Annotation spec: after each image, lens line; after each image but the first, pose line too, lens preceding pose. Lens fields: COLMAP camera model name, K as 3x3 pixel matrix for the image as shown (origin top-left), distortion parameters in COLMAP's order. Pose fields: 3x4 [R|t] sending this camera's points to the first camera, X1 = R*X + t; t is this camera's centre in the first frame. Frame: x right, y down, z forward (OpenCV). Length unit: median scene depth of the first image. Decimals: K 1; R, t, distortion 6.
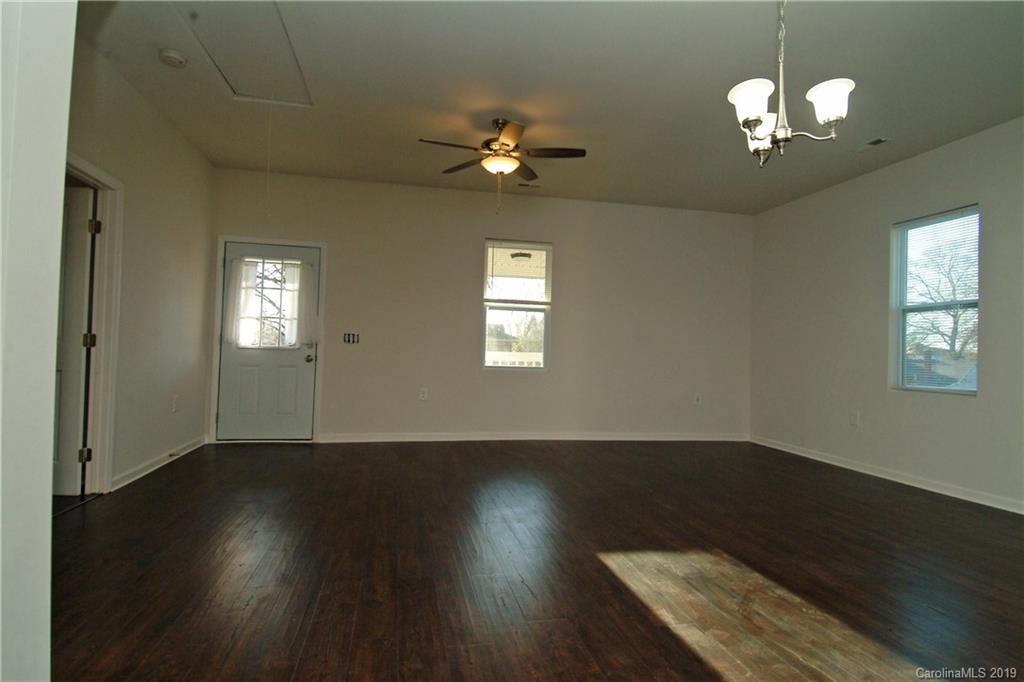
lens RADIAL K [[548.6, 0, 516.2], [0, 548.6, 343.0], [0, 0, 1]] dist [0.059182, -0.062797]
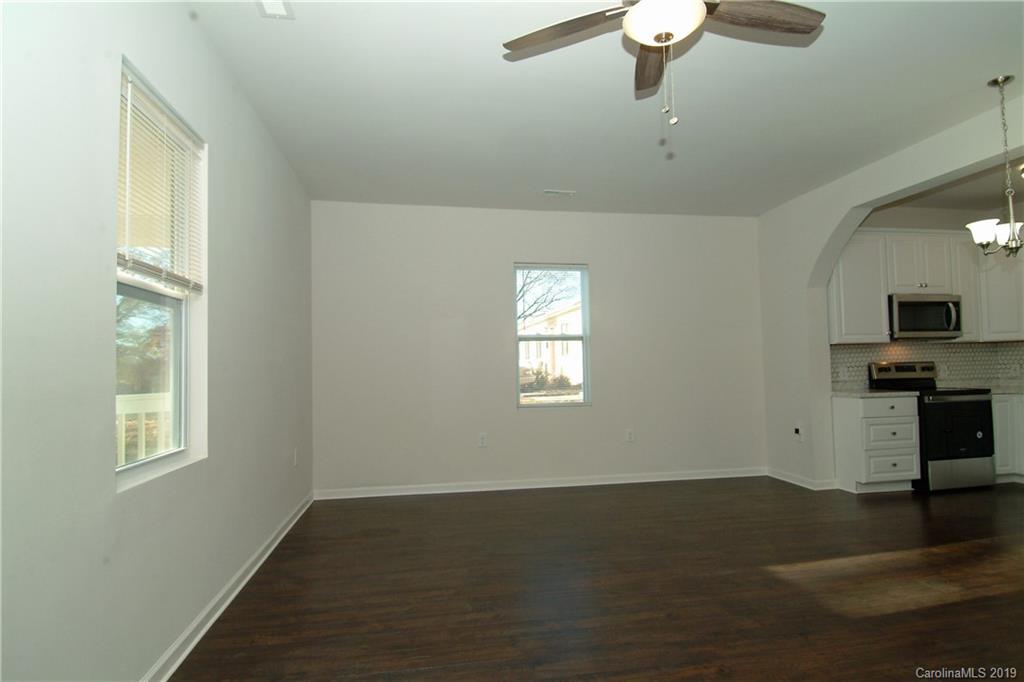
lens RADIAL K [[551.6, 0, 519.2], [0, 551.6, 341.1], [0, 0, 1]] dist [0.047286, -0.050113]
pose [[0.025279, 0.013776, 0.999586, -0.724133], [-0.000197, 0.999905, -0.013776, -0.062567], [-0.999680, 0.000152, 0.025280, 1.569727]]
